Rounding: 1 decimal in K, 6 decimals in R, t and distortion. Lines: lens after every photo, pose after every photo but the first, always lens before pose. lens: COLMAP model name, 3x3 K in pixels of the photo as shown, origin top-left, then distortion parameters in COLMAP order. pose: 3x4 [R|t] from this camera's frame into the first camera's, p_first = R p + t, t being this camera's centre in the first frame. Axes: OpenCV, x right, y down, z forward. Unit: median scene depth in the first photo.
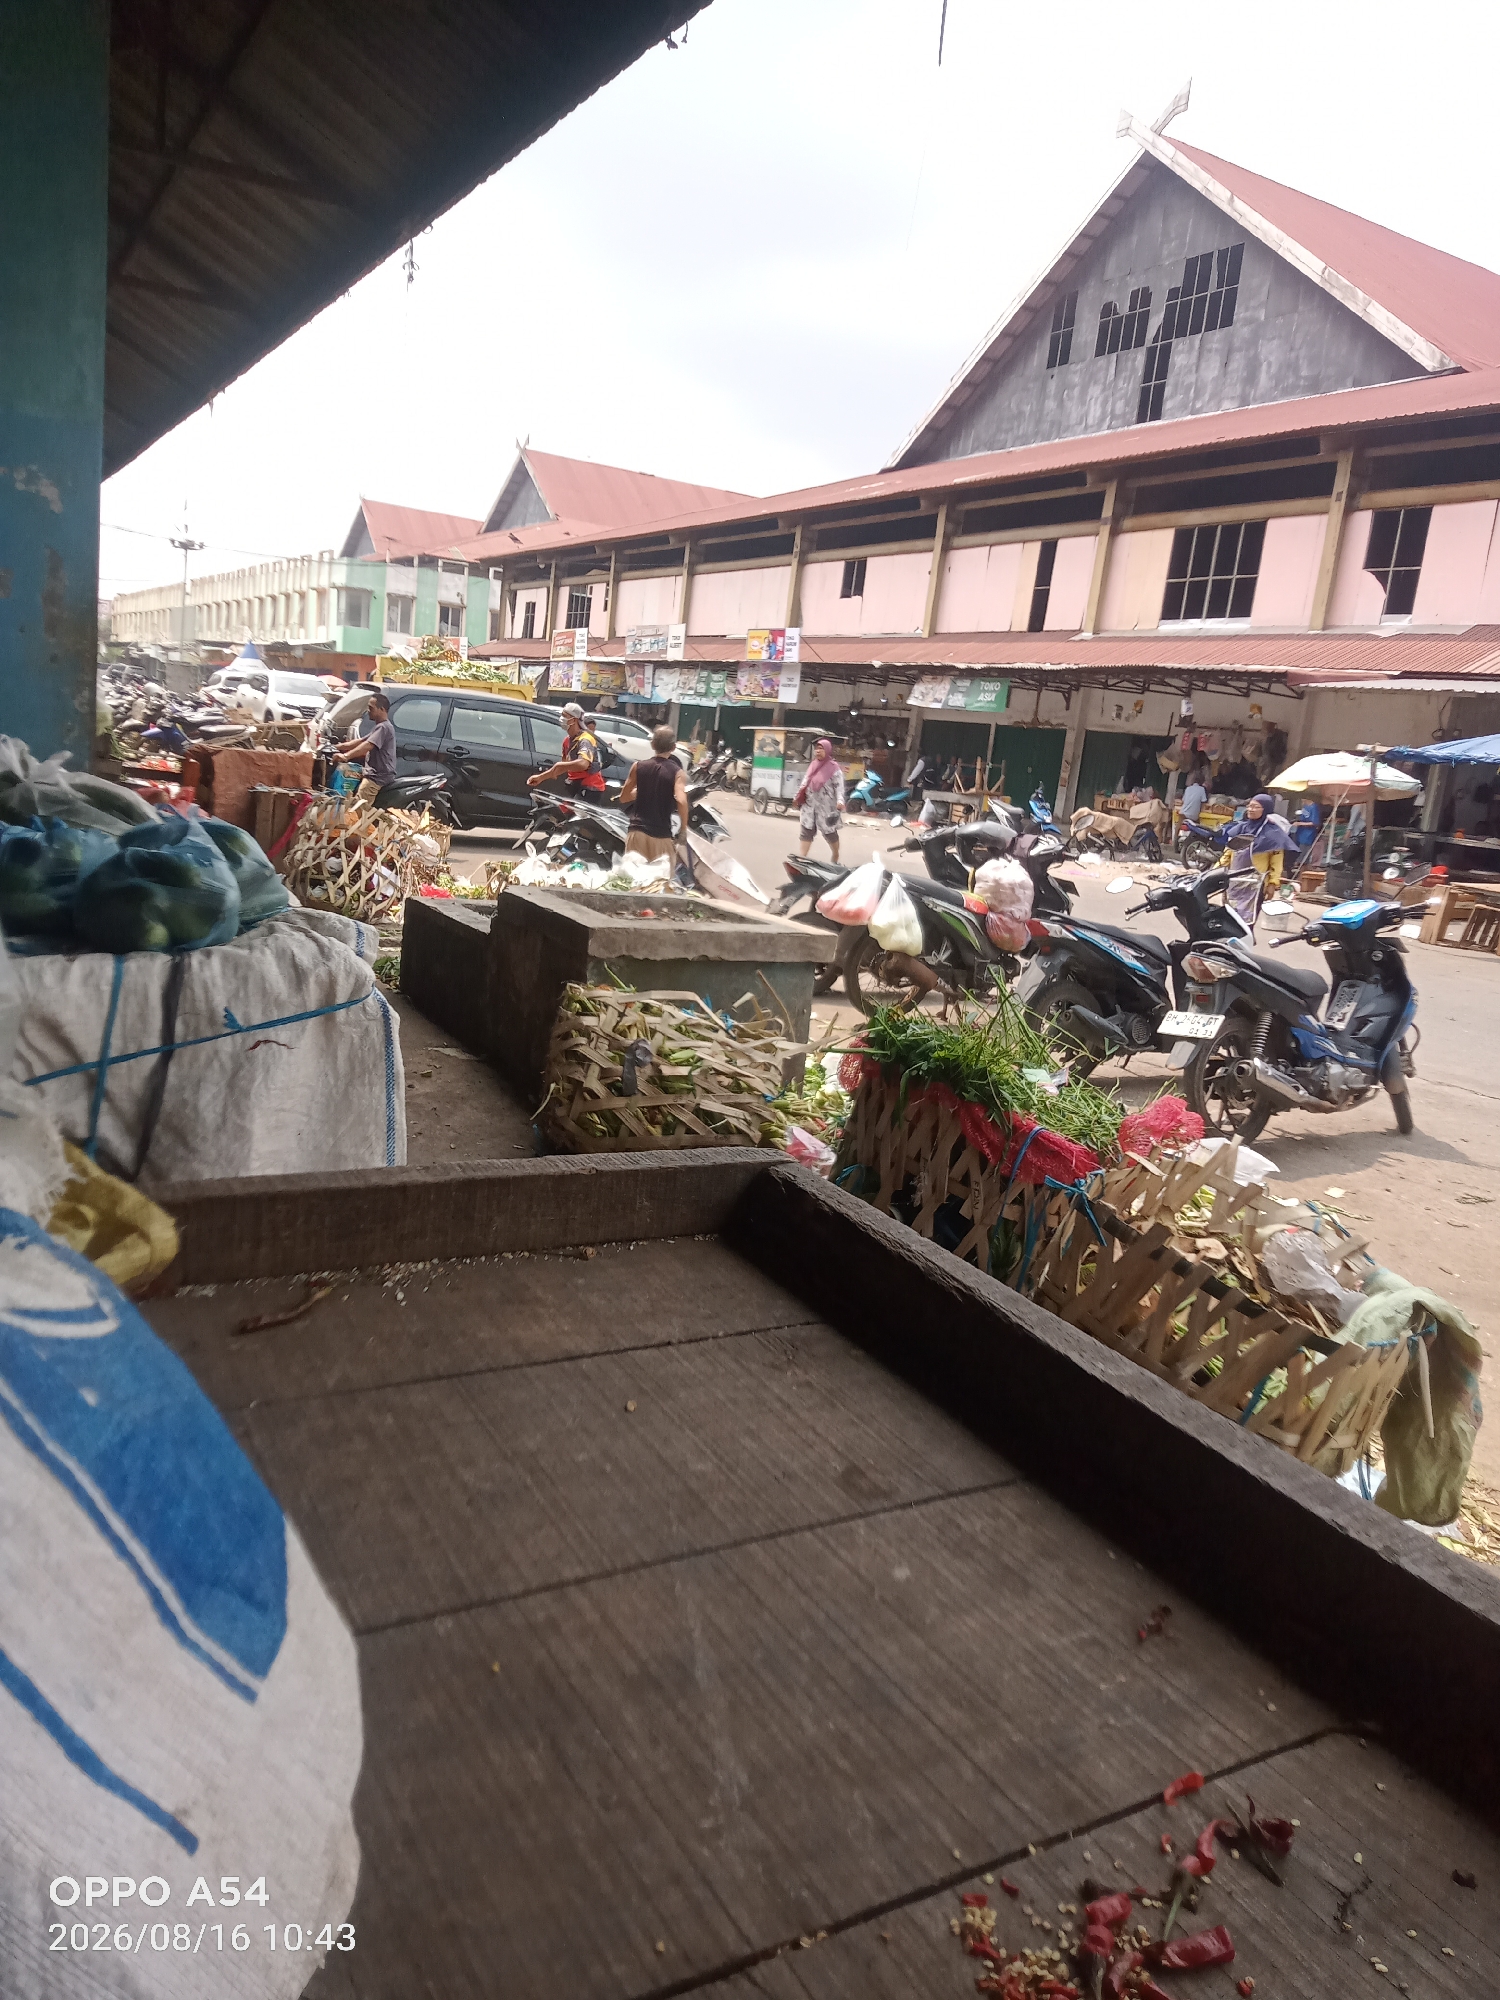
lens RADIAL K [[1440.7, 0, 733.4], [0, 1440.7, 997.2], [0, 0, 1]] dist [0.109978, -0.190218]
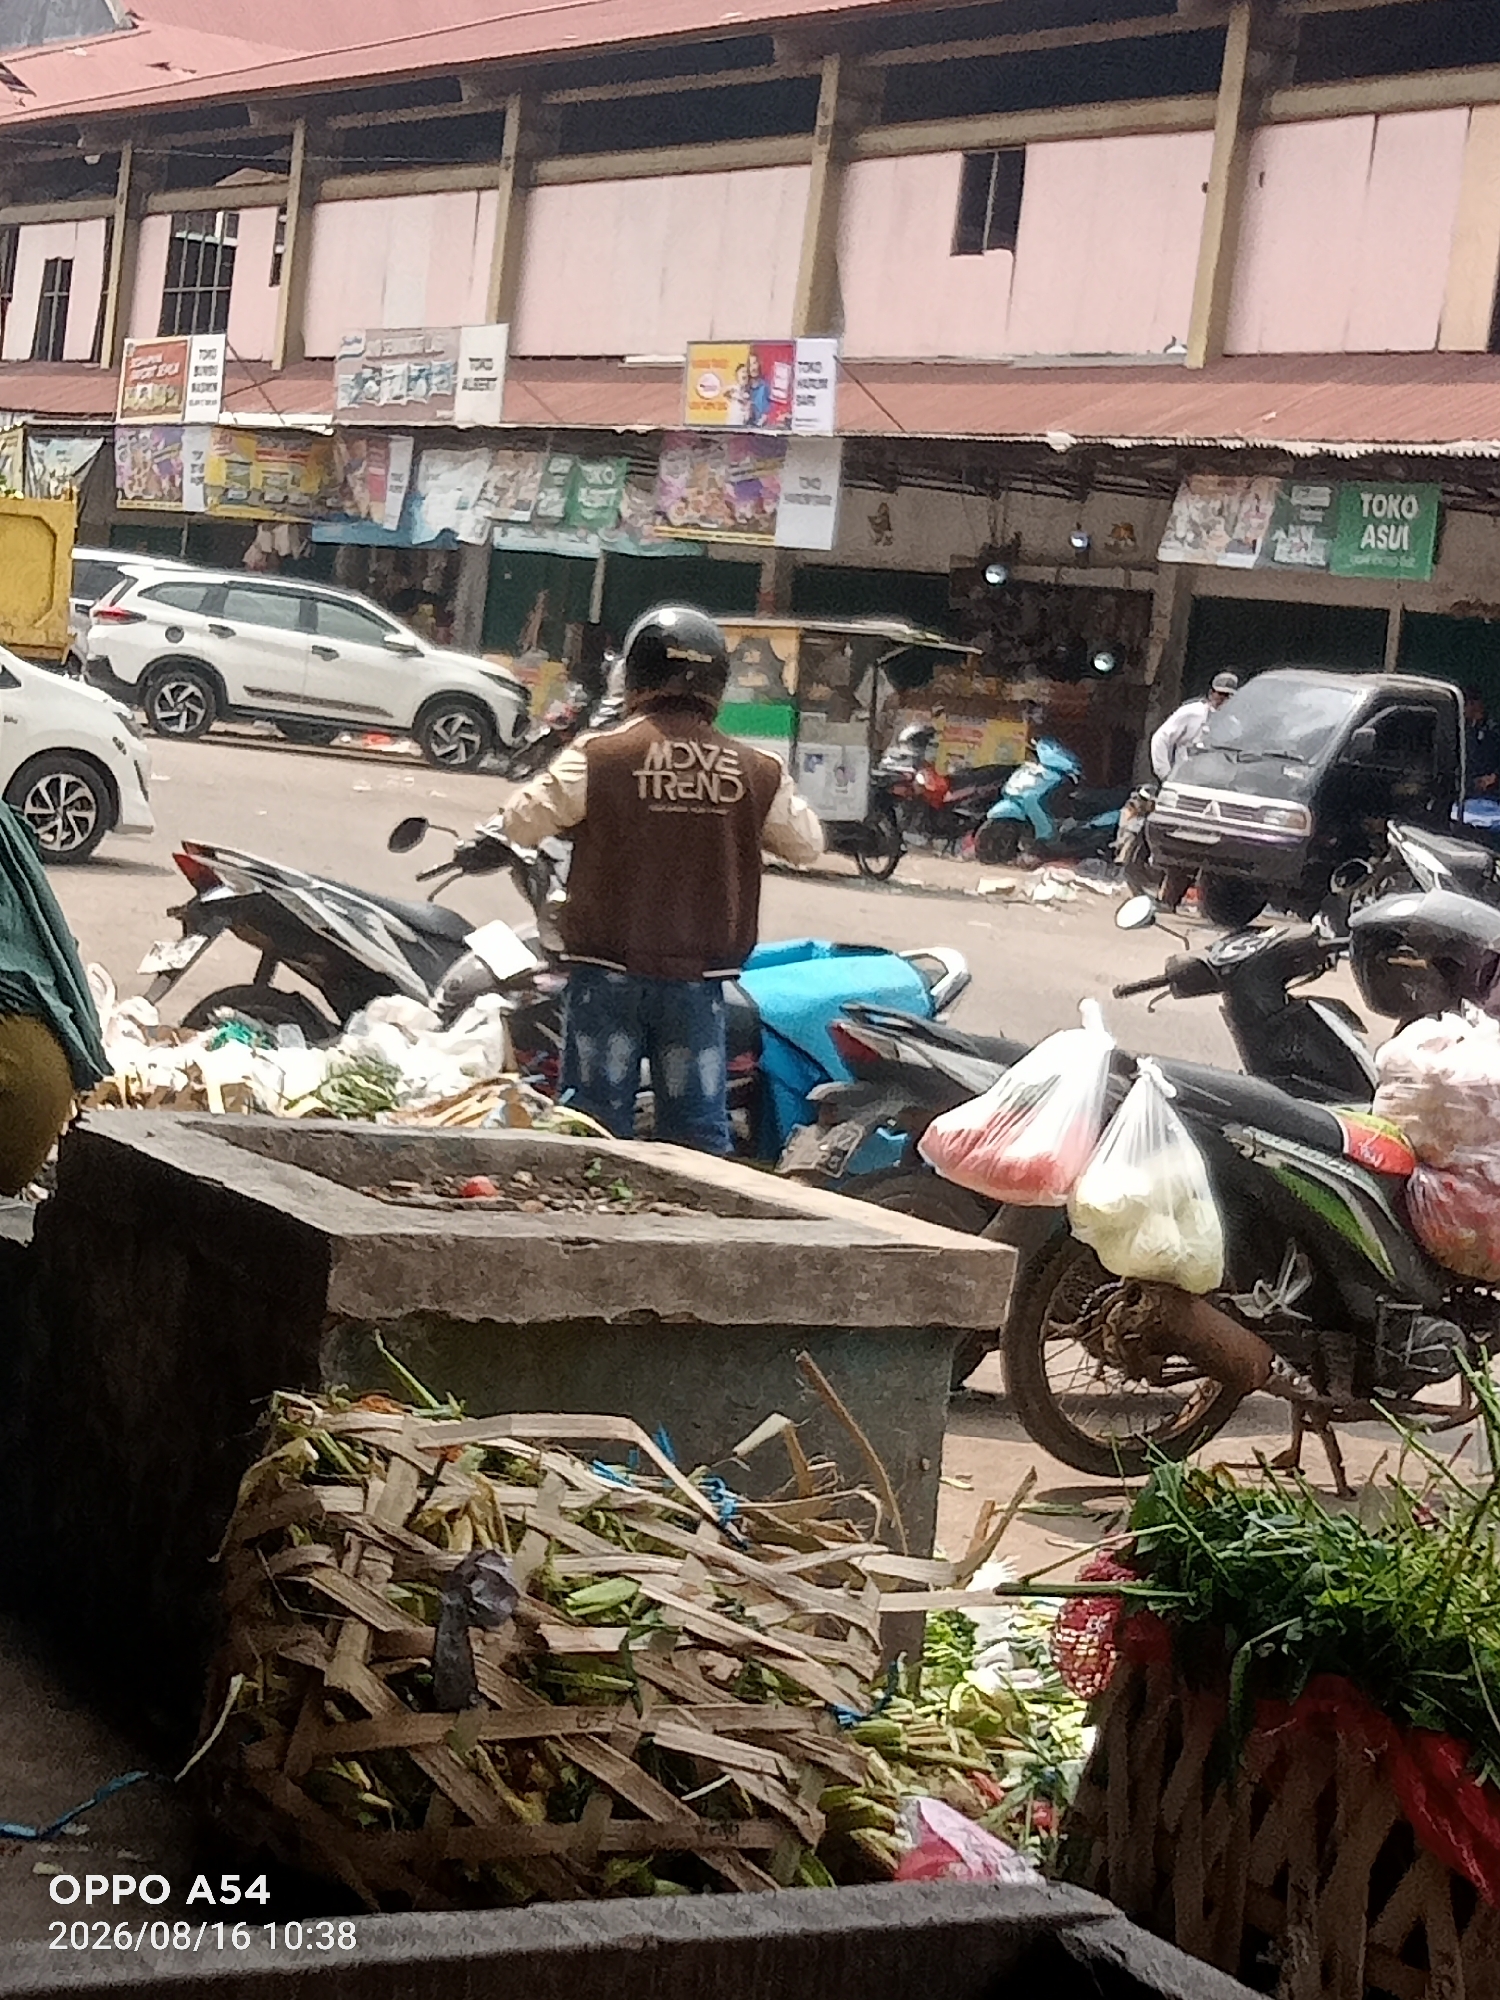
lens RADIAL K [[4251.6, 0, 744.1], [0, 4251.6, 1004.0], [0, 0, 1]] dist [0.003773, 0.339148]
pose [[0.999665, 0.000501, 0.025861, -0.013354], [0.001850, 0.995866, -0.090820, -0.004927], [-0.025800, 0.090838, 0.995531, -0.032893]]
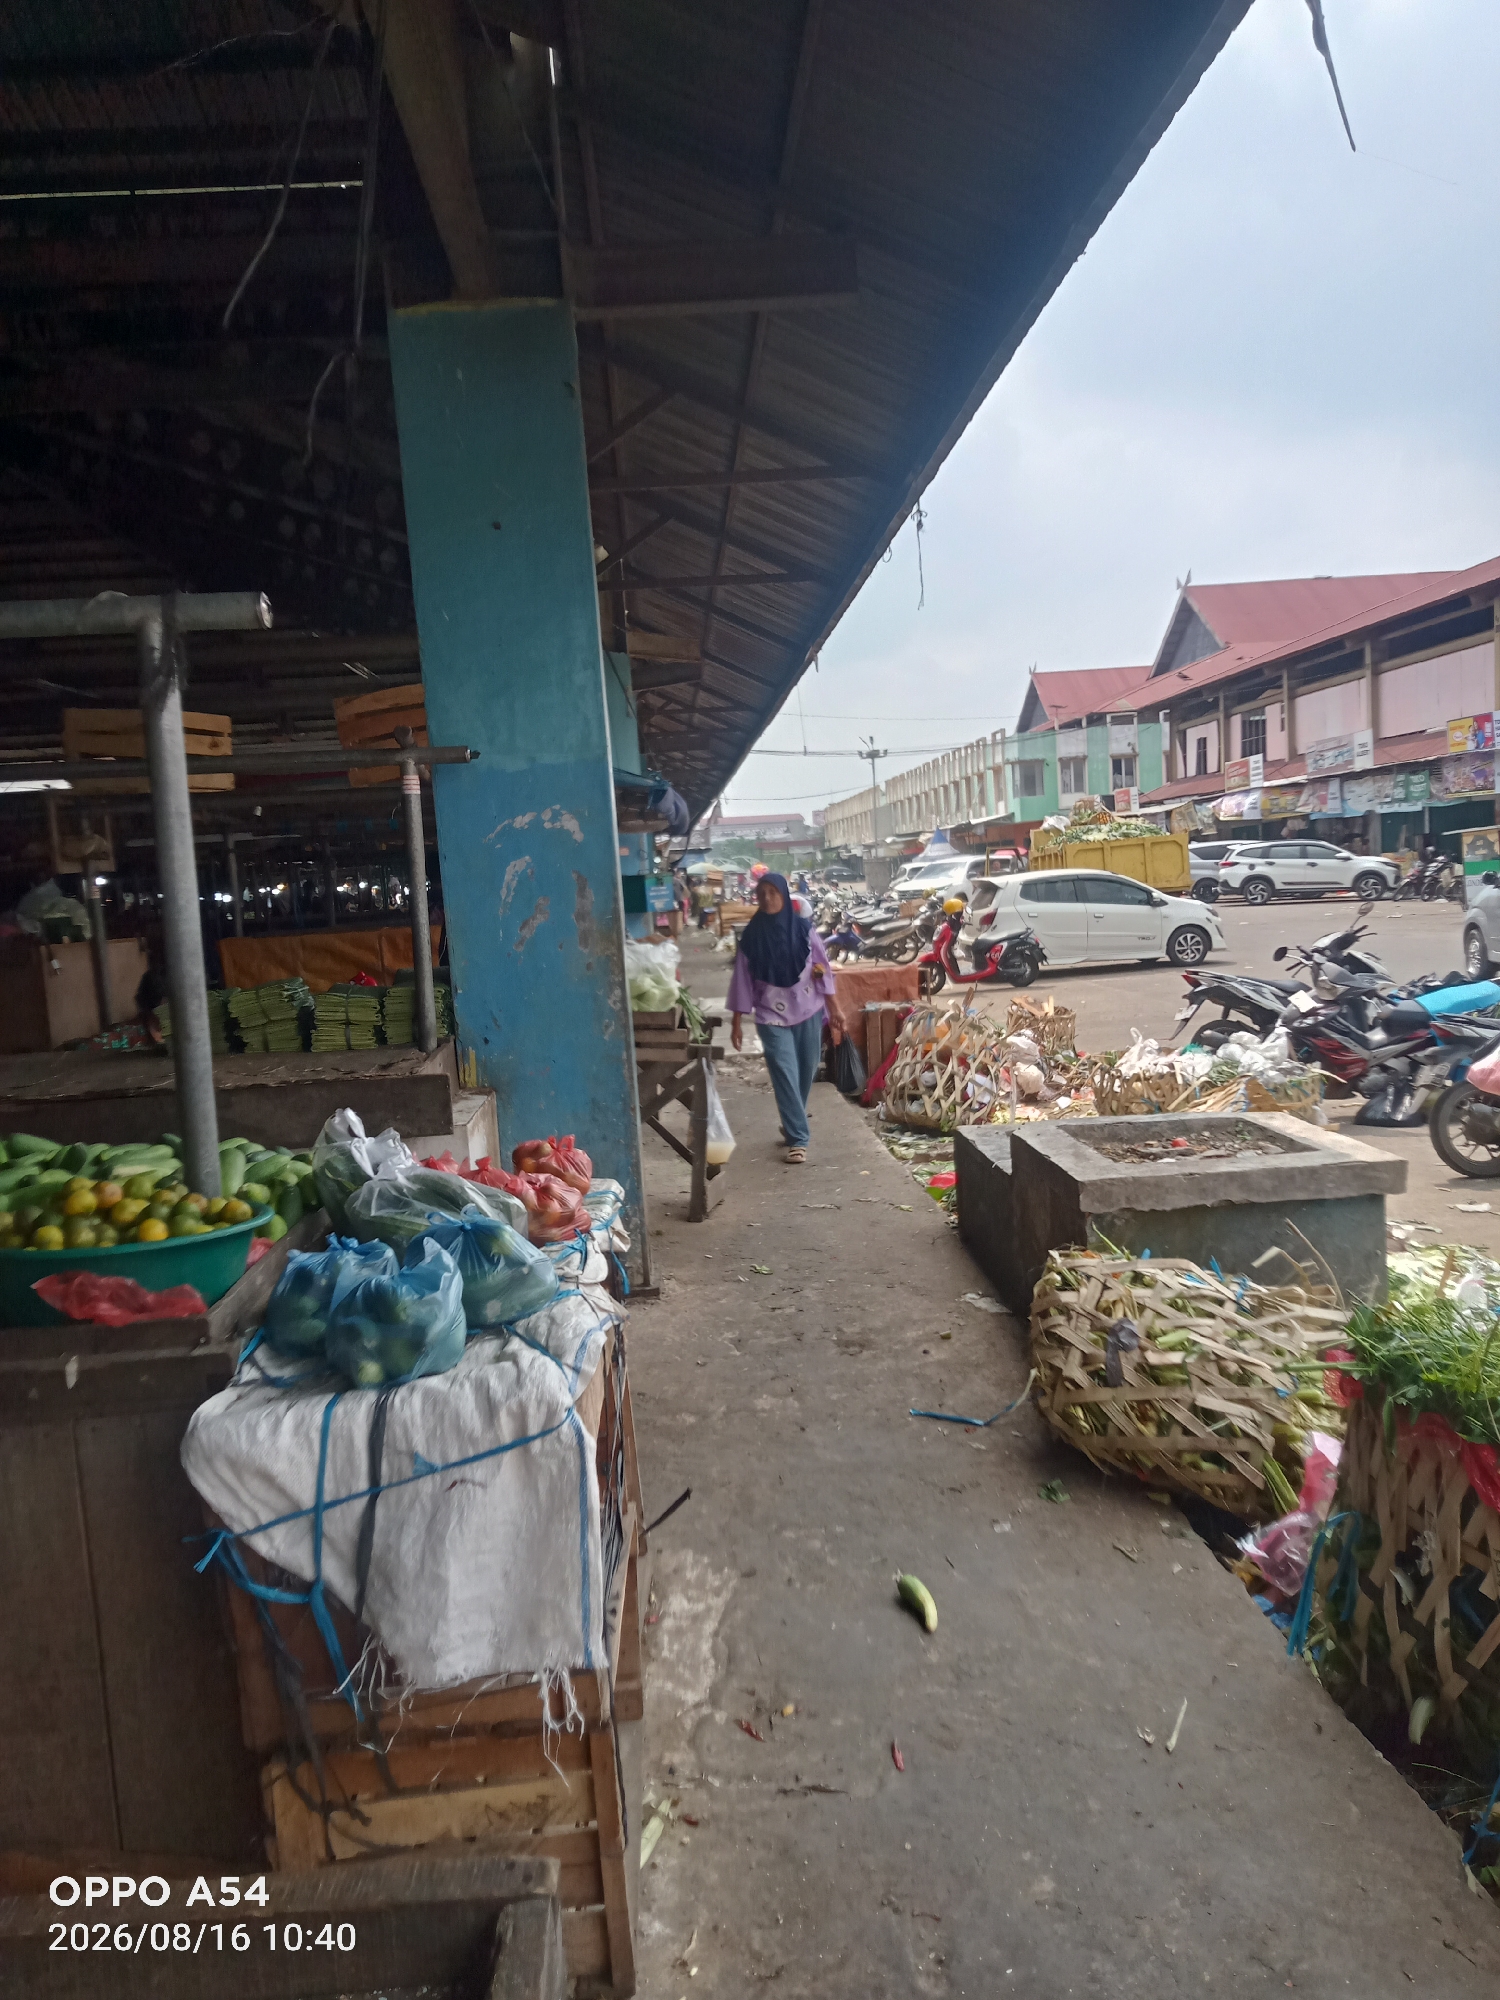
lens RADIAL K [[1440.7, 0, 733.4], [0, 1440.7, 997.2], [0, 0, 1]] dist [0.109978, -0.190218]
pose [[0.880560, -0.119454, -0.458633, 0.077022], [0.071877, 0.990181, -0.119897, -0.037415], [0.468452, 0.072612, 0.880500, 0.043557]]
